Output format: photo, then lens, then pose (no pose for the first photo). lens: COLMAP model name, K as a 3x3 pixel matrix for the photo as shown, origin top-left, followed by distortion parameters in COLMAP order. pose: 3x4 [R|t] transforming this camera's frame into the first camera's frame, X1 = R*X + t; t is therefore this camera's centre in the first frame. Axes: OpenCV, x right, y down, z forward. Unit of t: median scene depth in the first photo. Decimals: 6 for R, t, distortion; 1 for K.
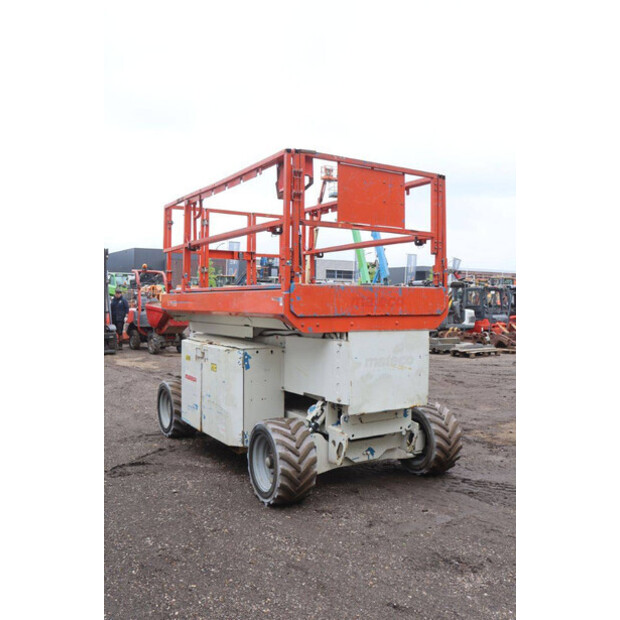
lens RADIAL K [[519.8, 0, 310.5], [0, 519.8, 311.0], [0, 0, 1]] dist [-0.085250, 0.027406]
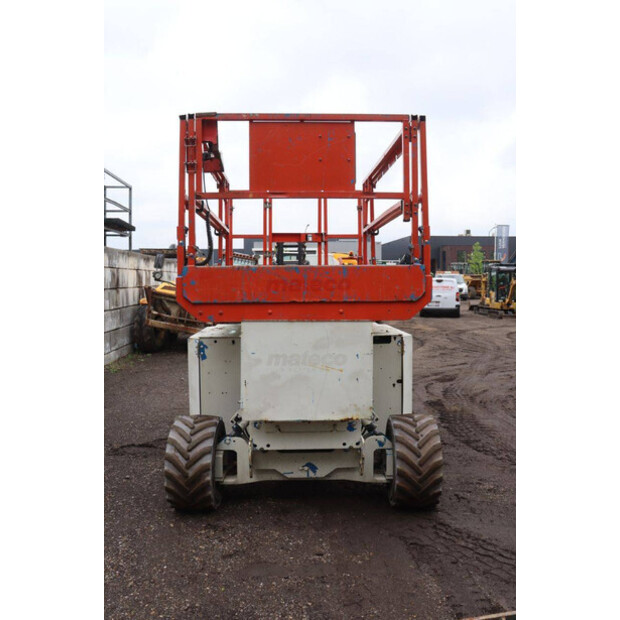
lens RADIAL K [[519.8, 0, 310.2], [0, 519.8, 307.6], [0, 0, 1]] dist [-0.085250, 0.027406]
pose [[0.885359, 0.006940, -0.464857, 0.513918], [0.002866, 0.999788, 0.020384, 0.000549], [0.464899, -0.019380, 0.885151, 0.285364]]
